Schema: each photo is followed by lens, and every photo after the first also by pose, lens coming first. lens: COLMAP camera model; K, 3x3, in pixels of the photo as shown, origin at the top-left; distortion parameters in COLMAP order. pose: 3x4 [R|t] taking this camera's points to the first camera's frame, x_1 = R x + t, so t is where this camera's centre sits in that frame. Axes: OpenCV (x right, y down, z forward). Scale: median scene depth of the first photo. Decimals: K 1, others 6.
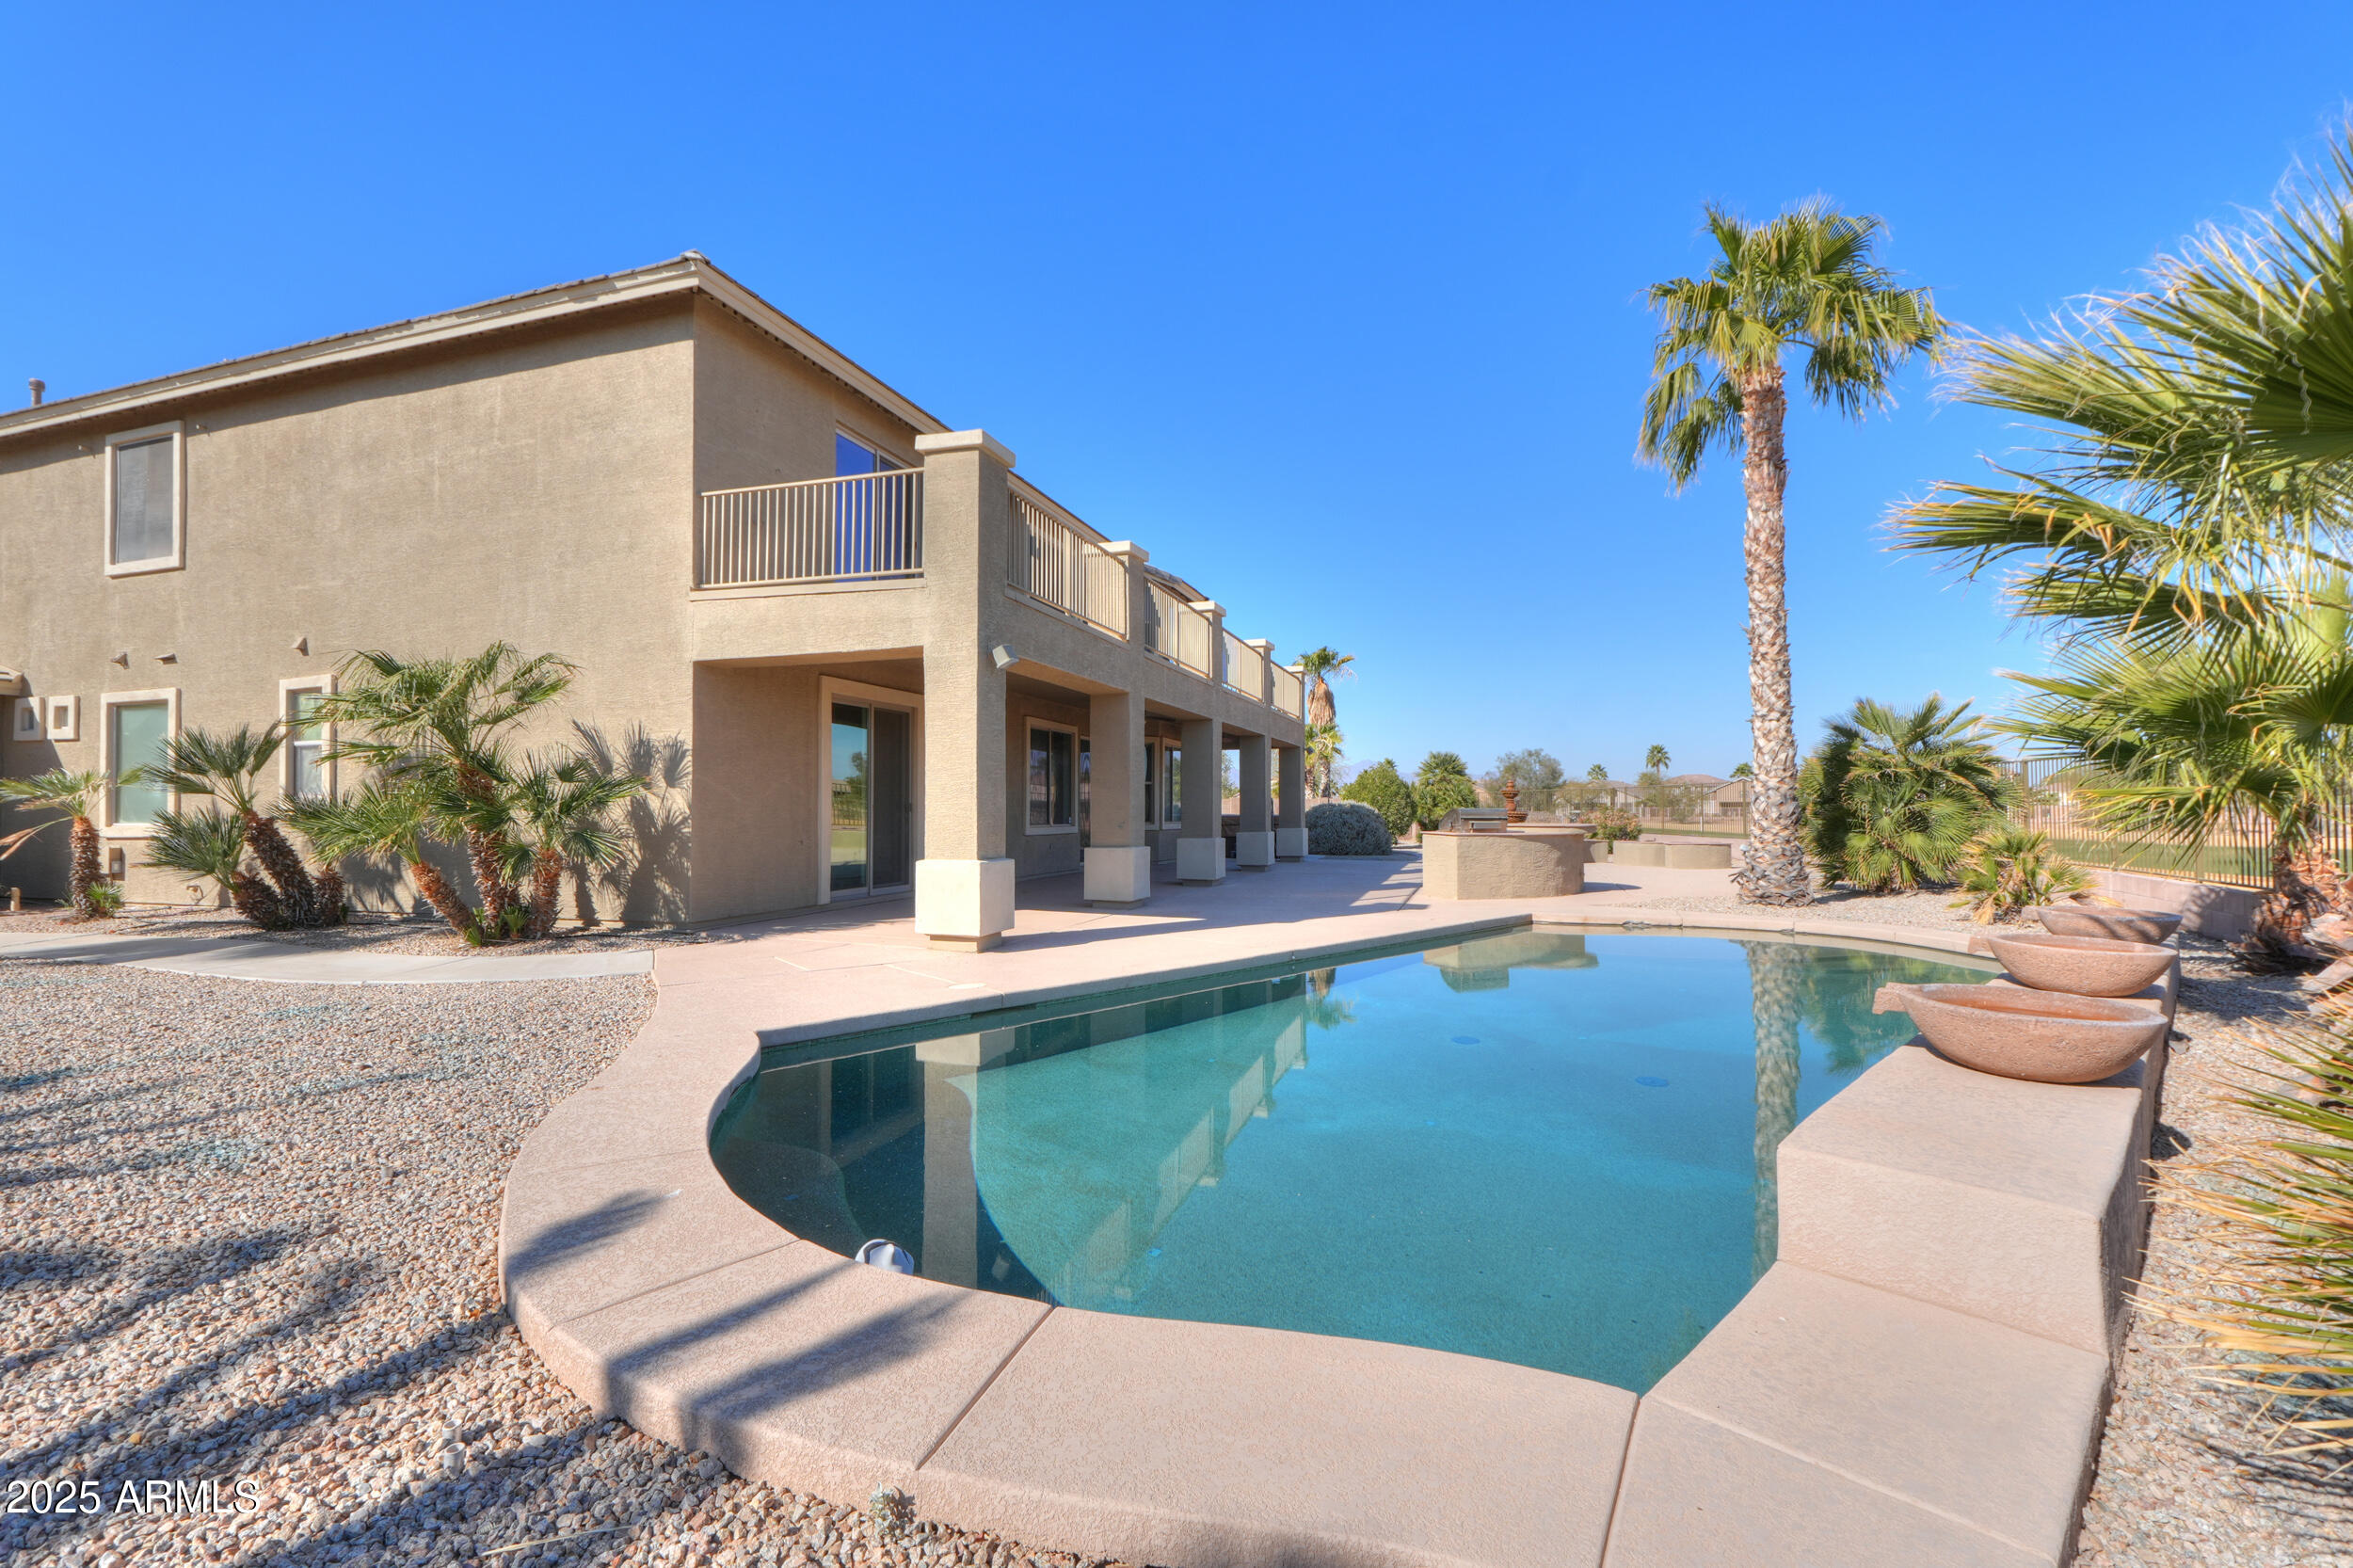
lens RADIAL K [[996.5, 0, 1153.2], [0, 996.5, 787.8], [0, 0, 1]] dist [0.001828, -0.000901]
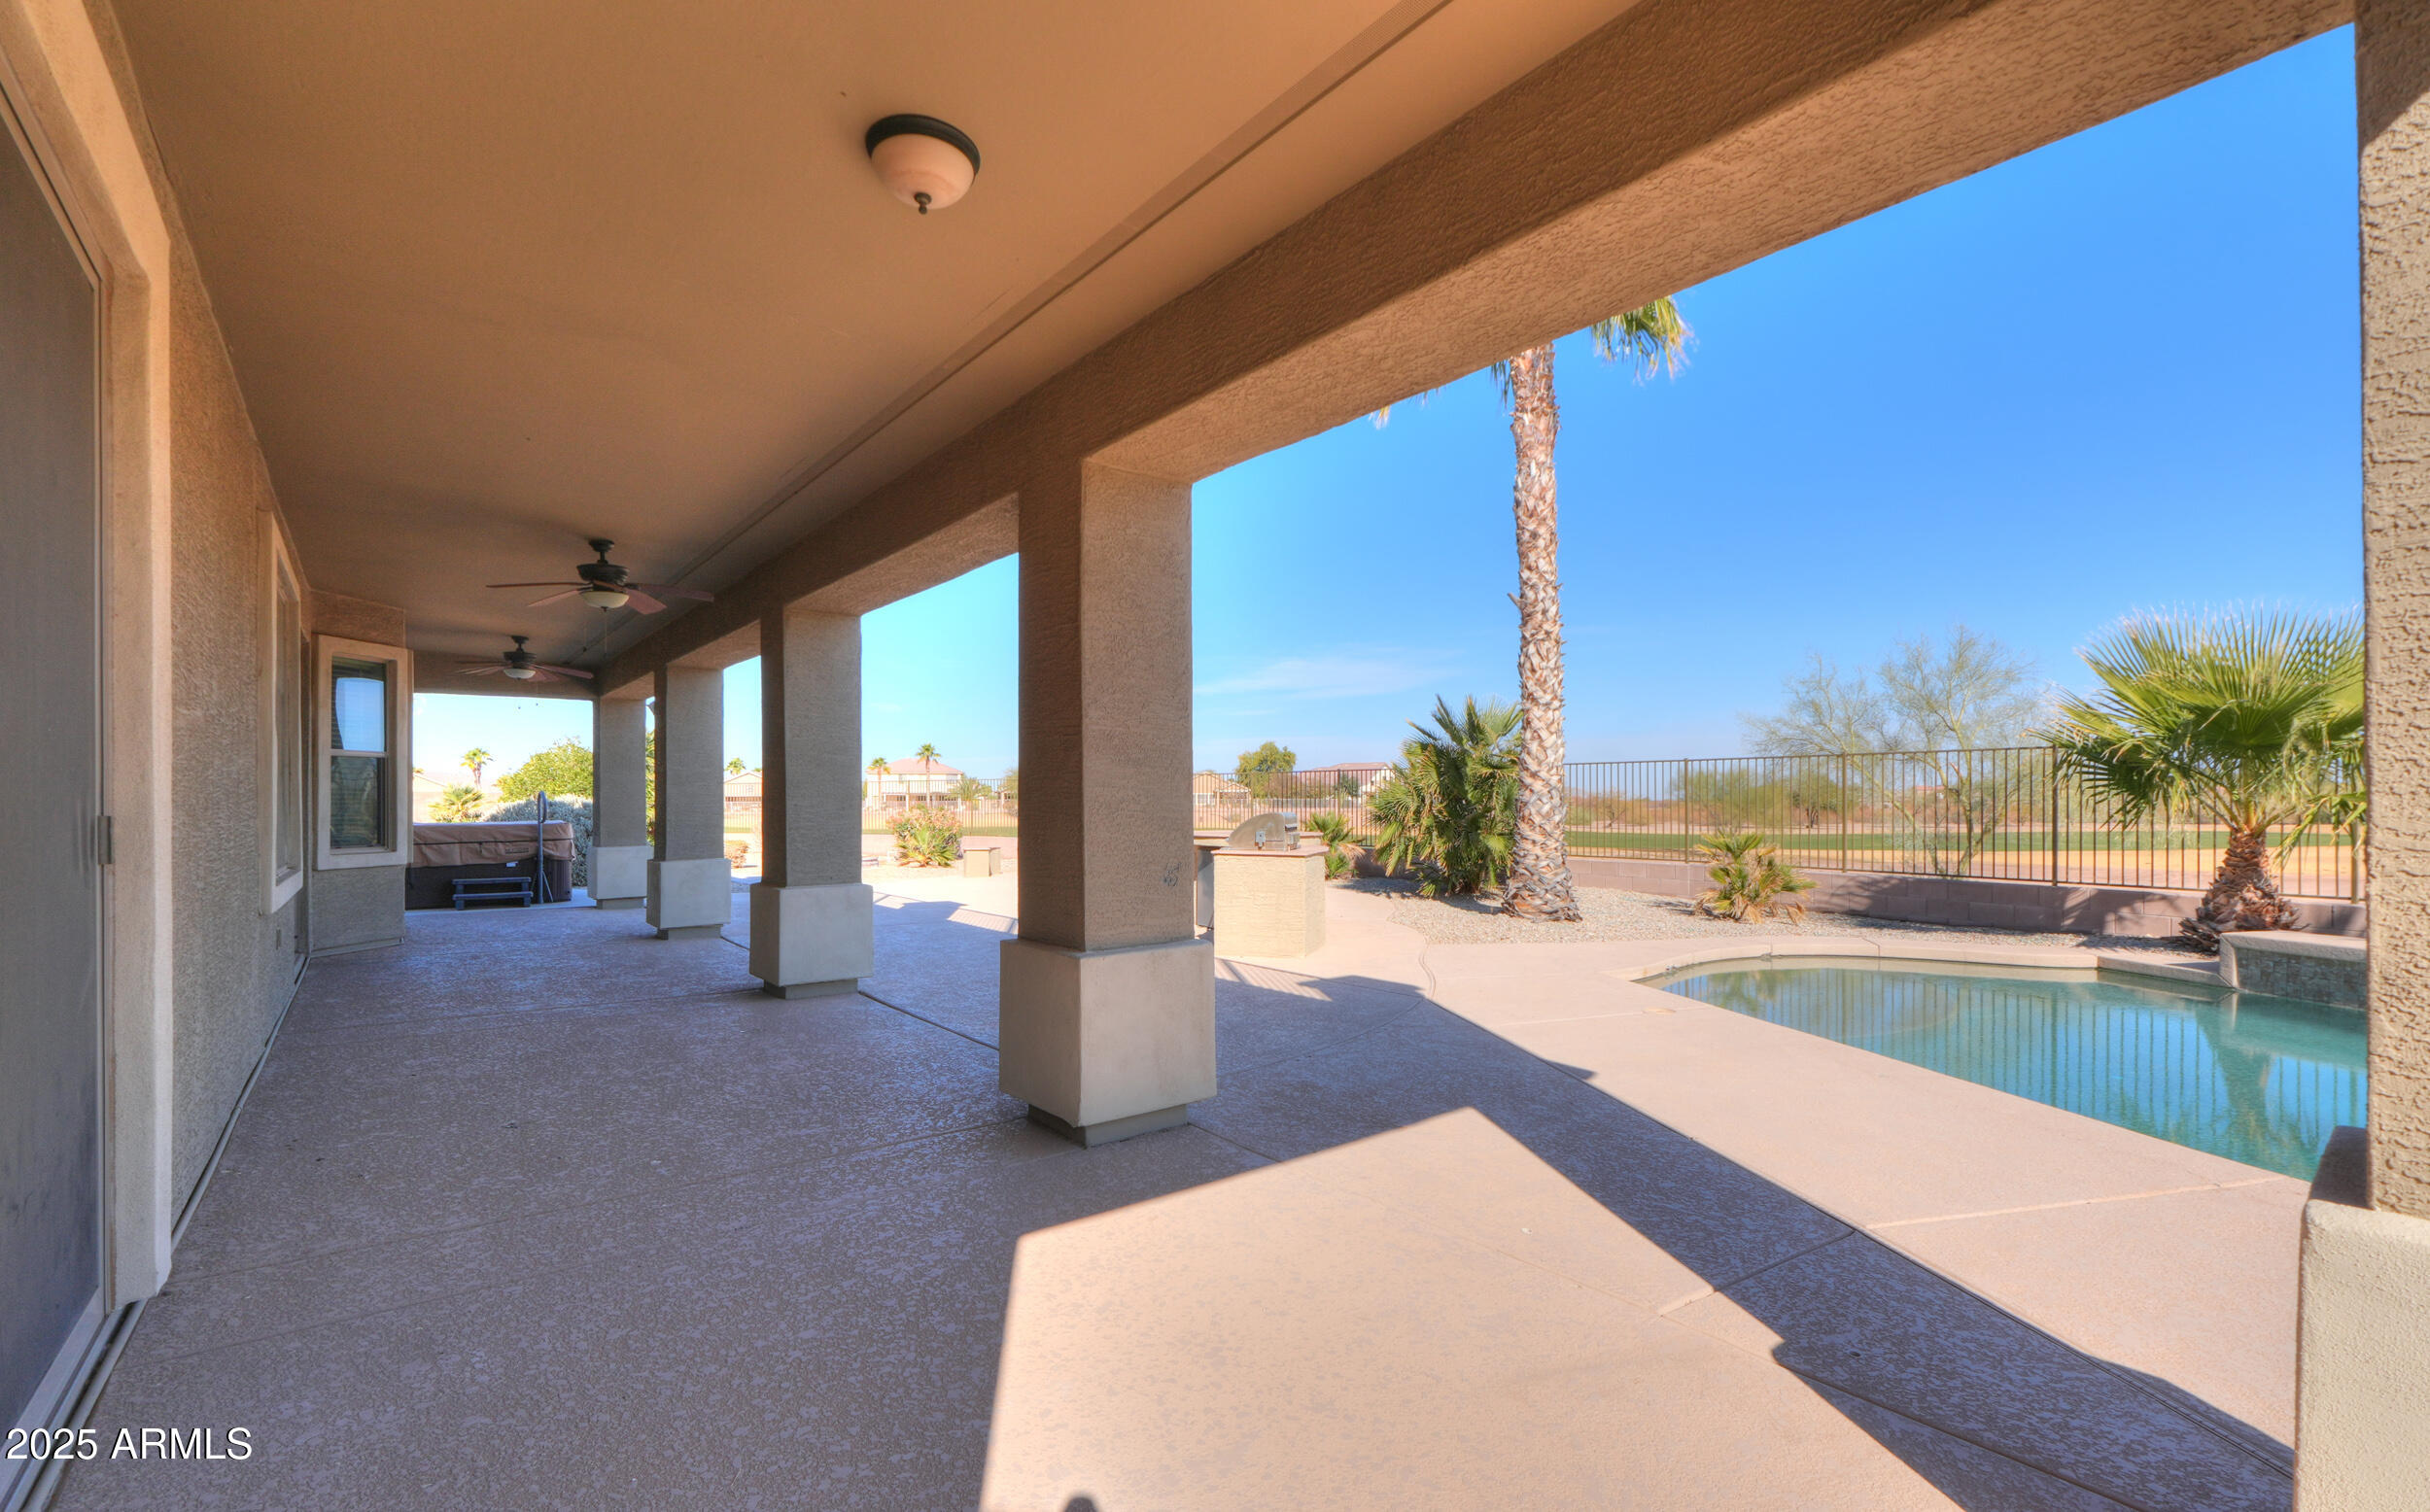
lens RADIAL K [[1034.5, 0, 1185.4], [0, 1034.5, 801.5], [0, 0, 1]] dist [0.002049, -0.000279]
pose [[0.546984, 0.001718, 0.837141, -0.304068], [-0.017878, 0.999794, 0.009629, 0.009274], [-0.836952, -0.020233, 0.546902, 0.744624]]
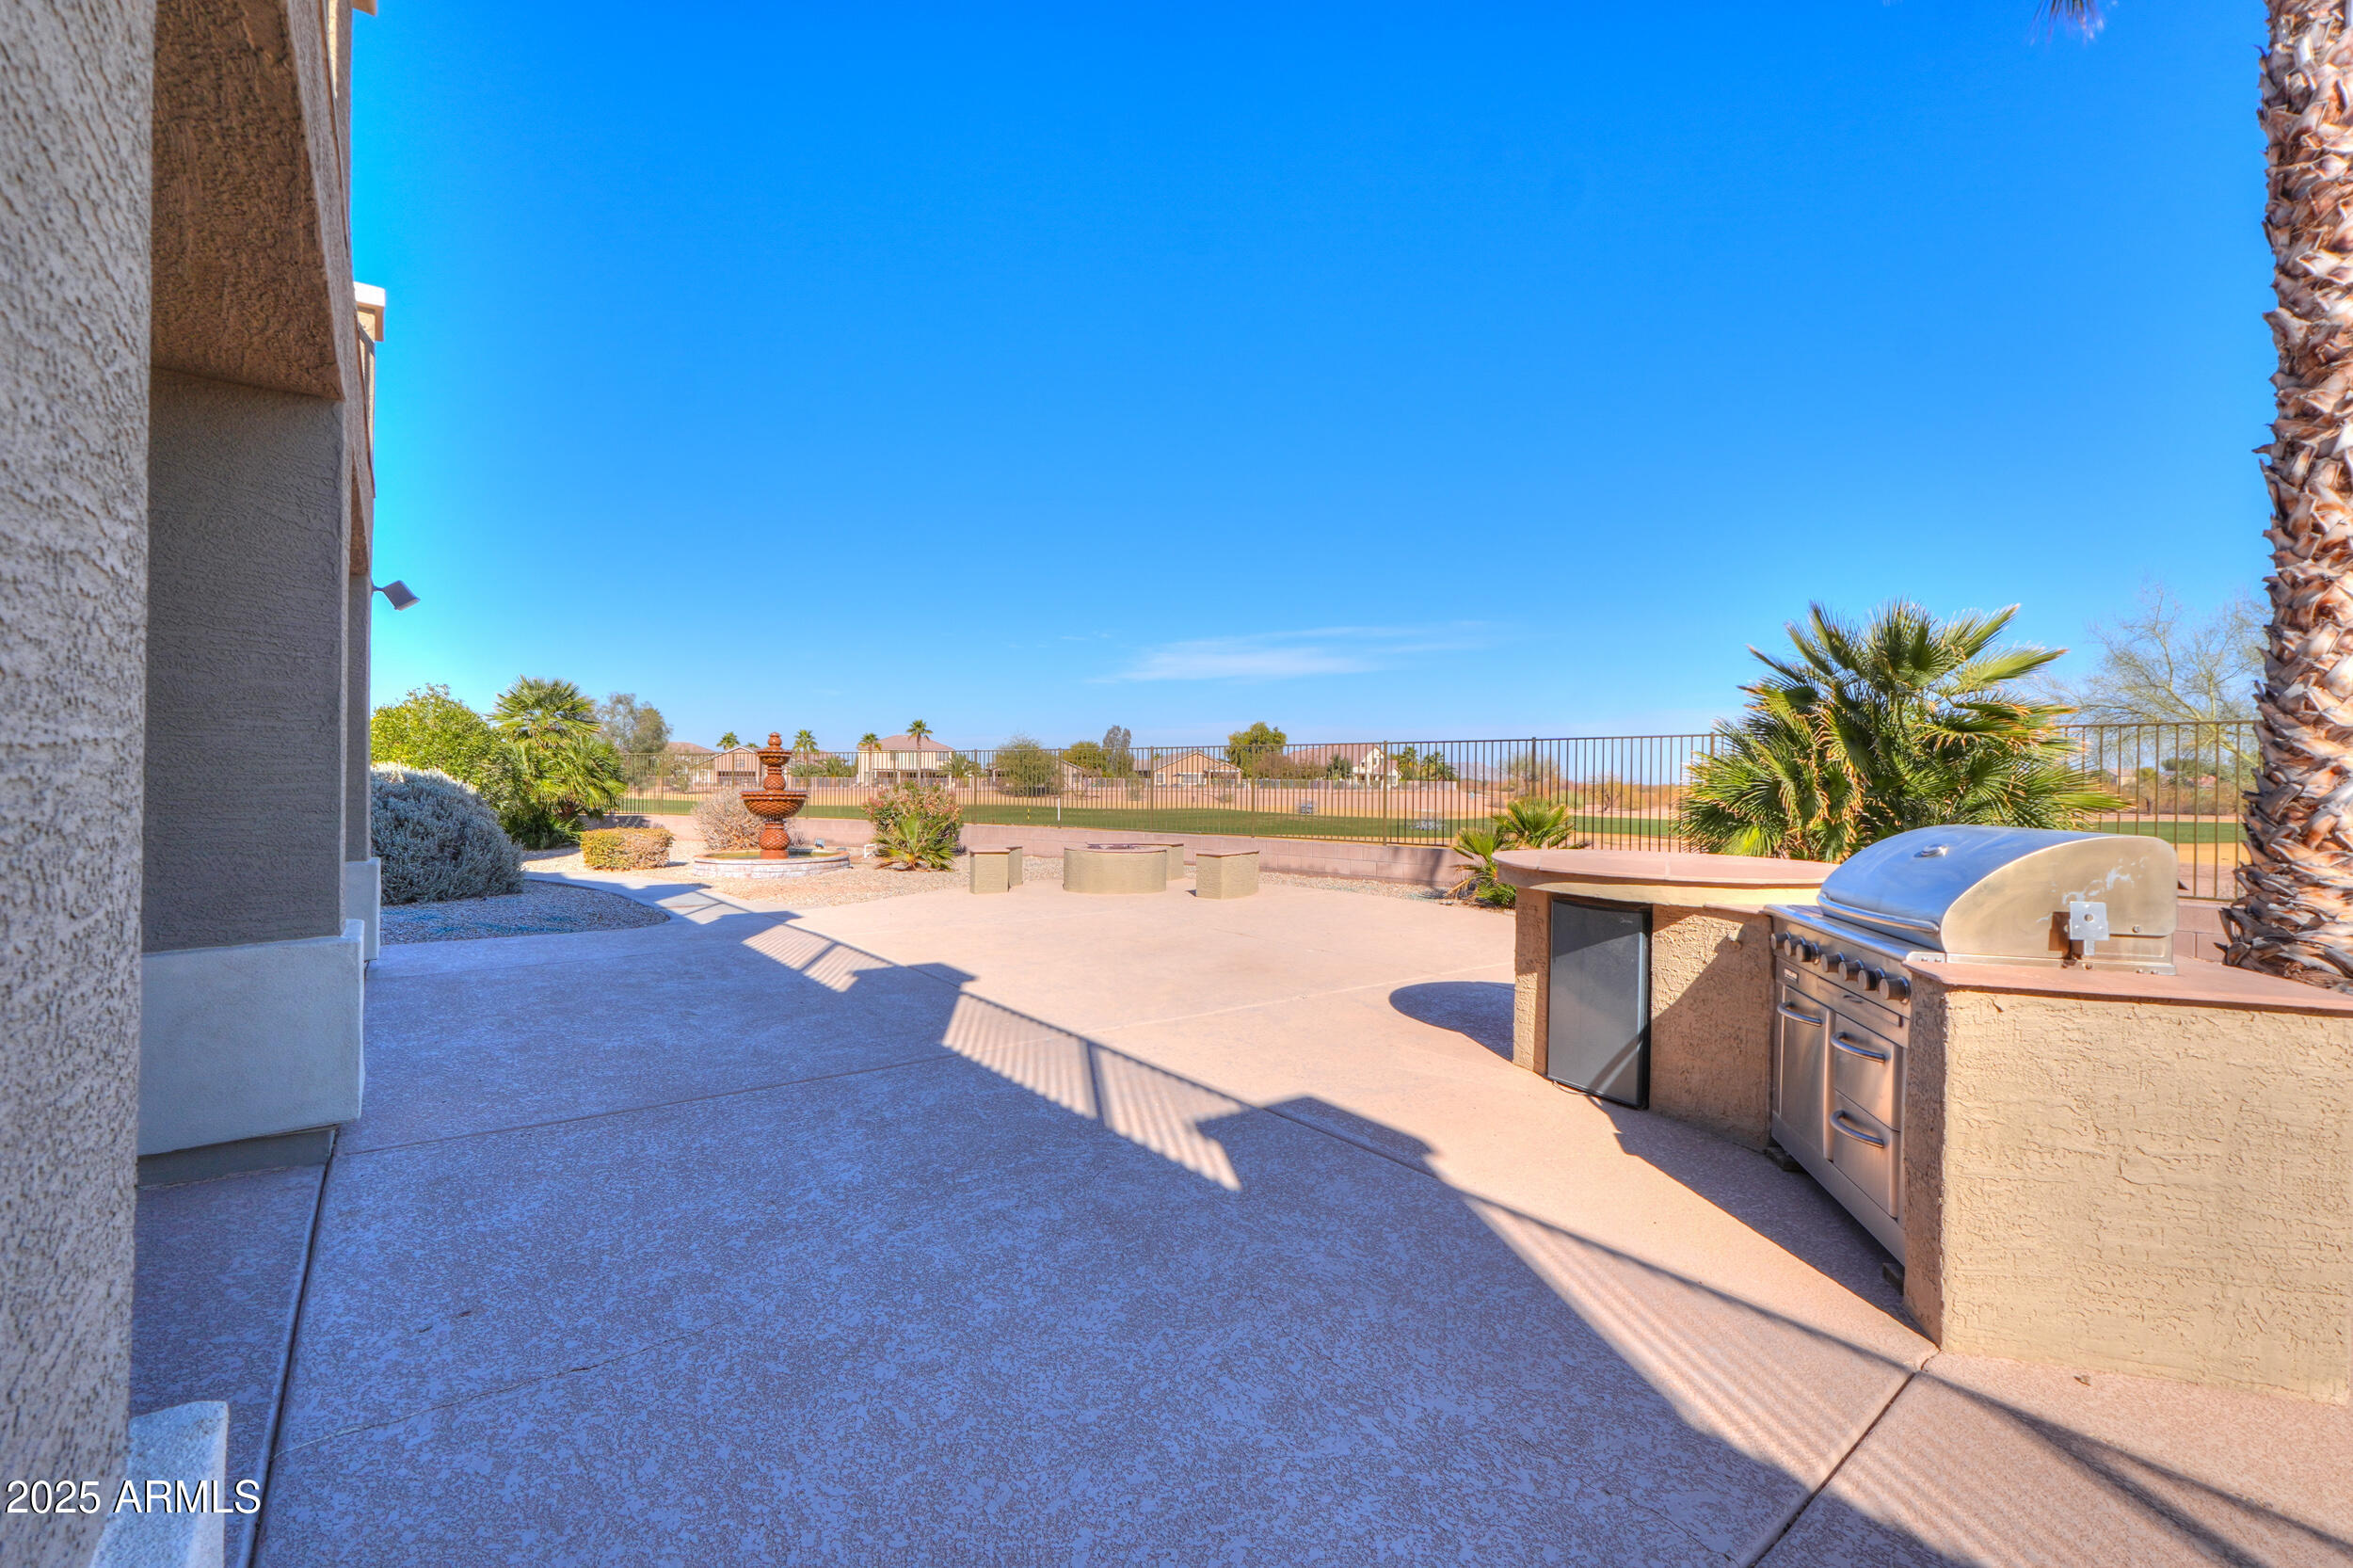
lens RADIAL K [[996.5, 0, 1154.2], [0, 996.5, 784.9], [0, 0, 1]] dist [0.001828, -0.000901]
pose [[0.556868, 0.004098, 0.830591, 0.056094], [-0.028230, 0.999503, 0.013996, 0.014955], [-0.830121, -0.031241, 0.556707, 1.131724]]
